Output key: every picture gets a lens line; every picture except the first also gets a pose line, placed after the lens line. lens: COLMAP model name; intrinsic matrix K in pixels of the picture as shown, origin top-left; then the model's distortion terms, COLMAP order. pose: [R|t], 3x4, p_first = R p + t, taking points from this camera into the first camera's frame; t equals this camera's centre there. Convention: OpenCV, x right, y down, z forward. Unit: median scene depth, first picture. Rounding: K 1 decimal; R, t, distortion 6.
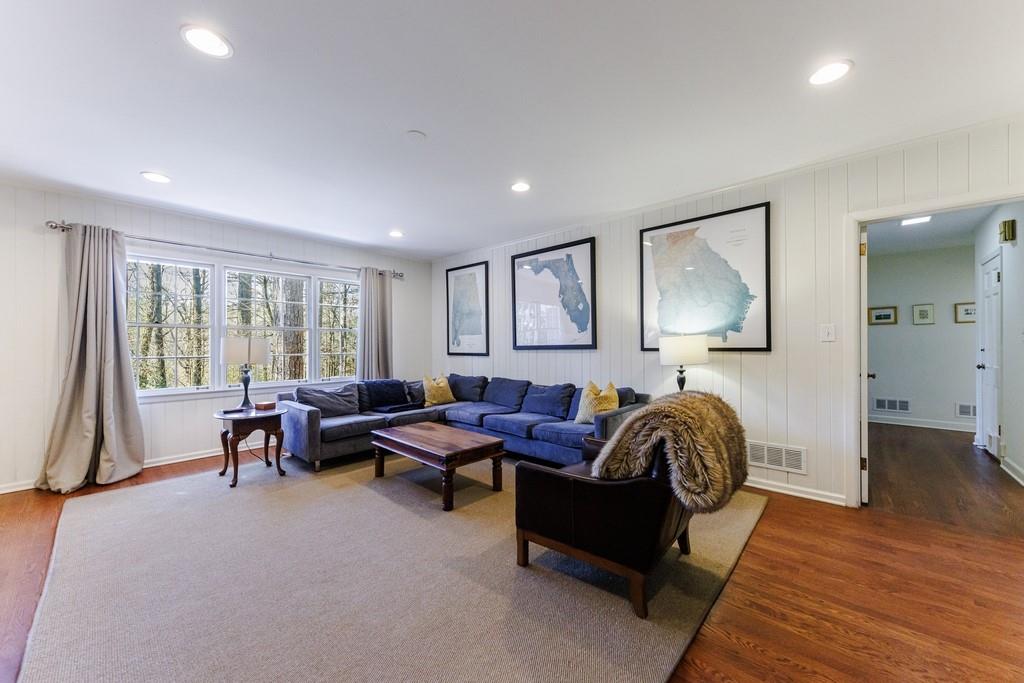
lens RADIAL K [[374.6, 0, 514.2], [0, 374.6, 341.7], [0, 0, 1]] dist [0.000554, -0.000238]
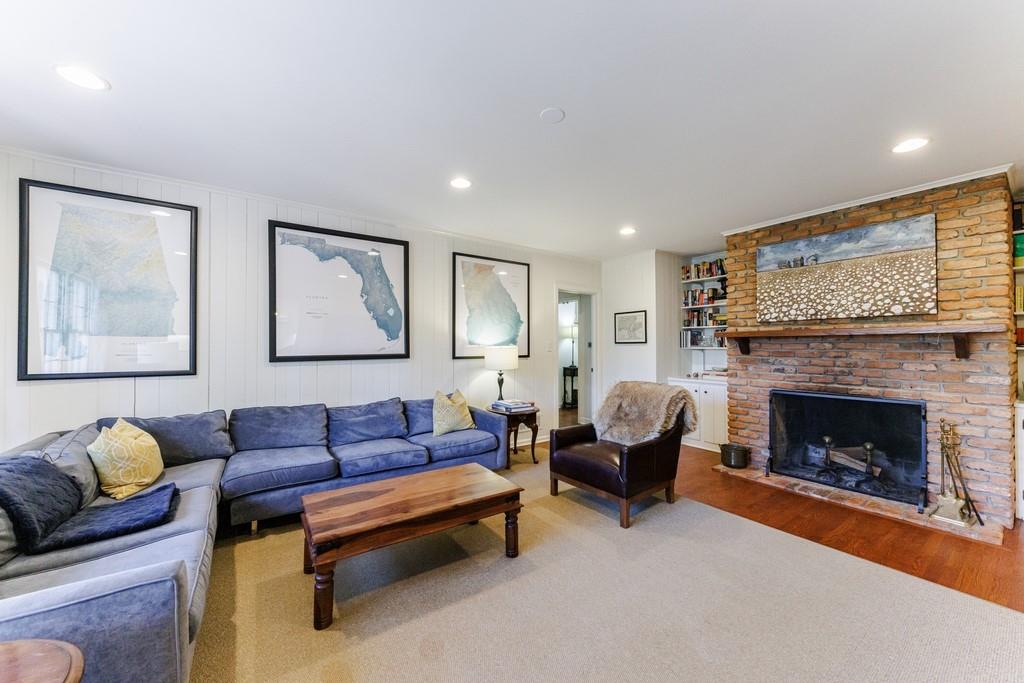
lens RADIAL K [[368.9, 0, 506.8], [0, 368.9, 340.8], [0, 0, 1]] dist [0.001277, -0.000224]
pose [[0.240062, 0.018013, 0.970590, -0.631450], [-0.012028, 0.999806, -0.015581, -0.013804], [-0.970683, -0.007934, 0.240232, 0.517931]]
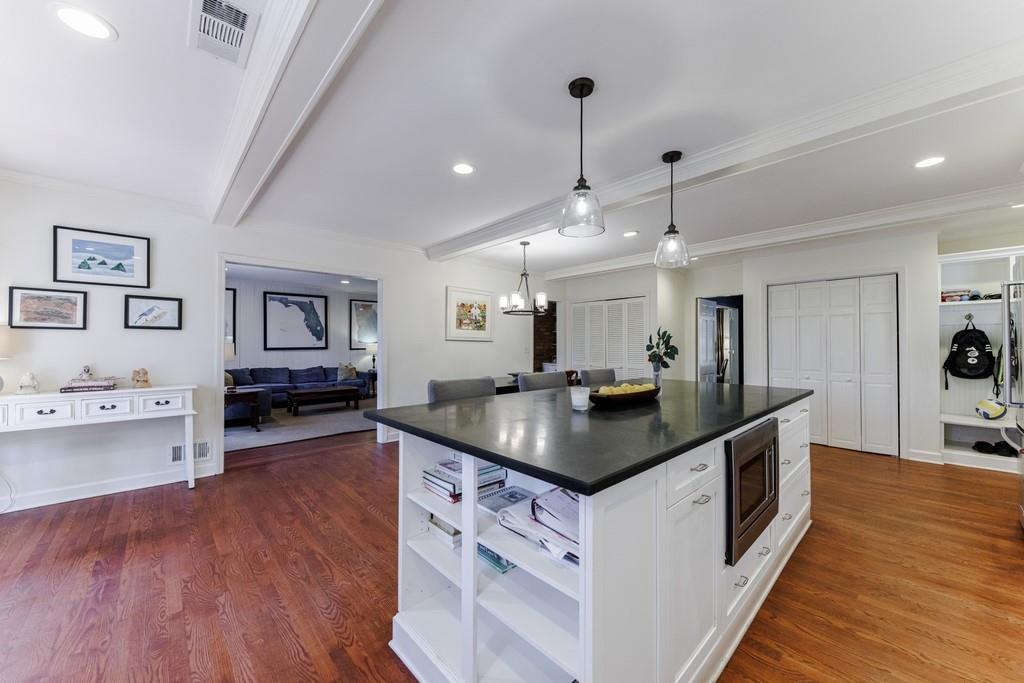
lens RADIAL K [[374.6, 0, 514.2], [0, 374.6, 341.7], [0, 0, 1]] dist [0.000554, -0.000238]
pose [[0.093567, 0.008891, 0.995573, -1.768027], [-0.012311, 0.999894, -0.007773, -0.018719], [-0.995537, -0.011530, 0.093666, -0.250618]]
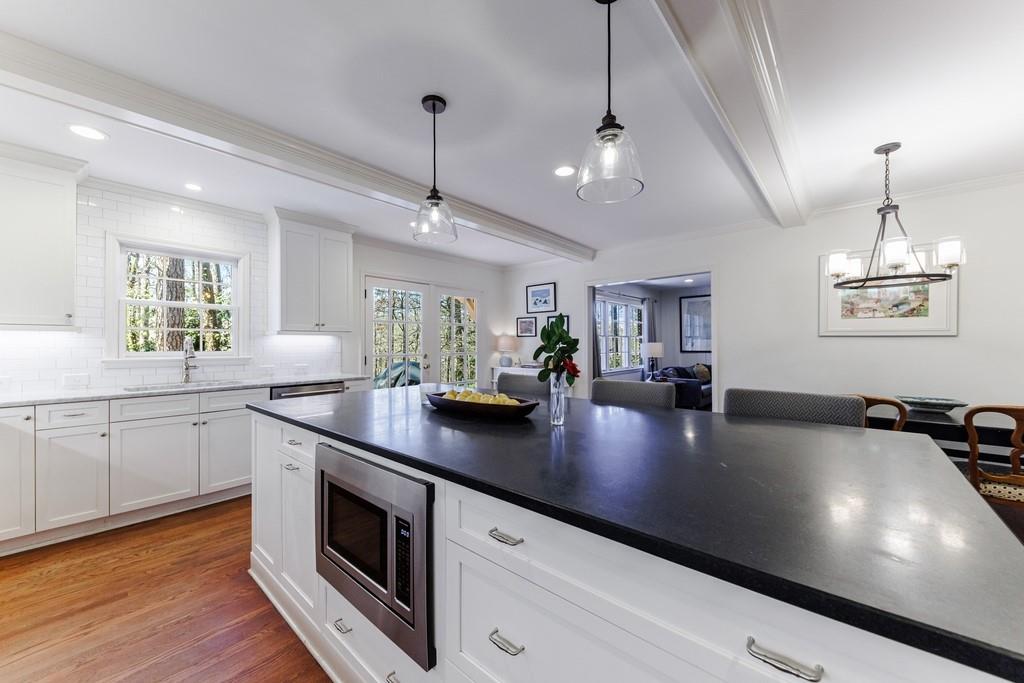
lens RADIAL K [[373.5, 0, 513.2], [0, 373.5, 343.0], [0, 0, 1]] dist [0.000423, -0.000092]
pose [[0.999661, -0.002344, 0.025926, -1.243368], [0.002148, 0.999969, 0.007577, -0.024230], [-0.025943, -0.007519, 0.999635, -0.755977]]
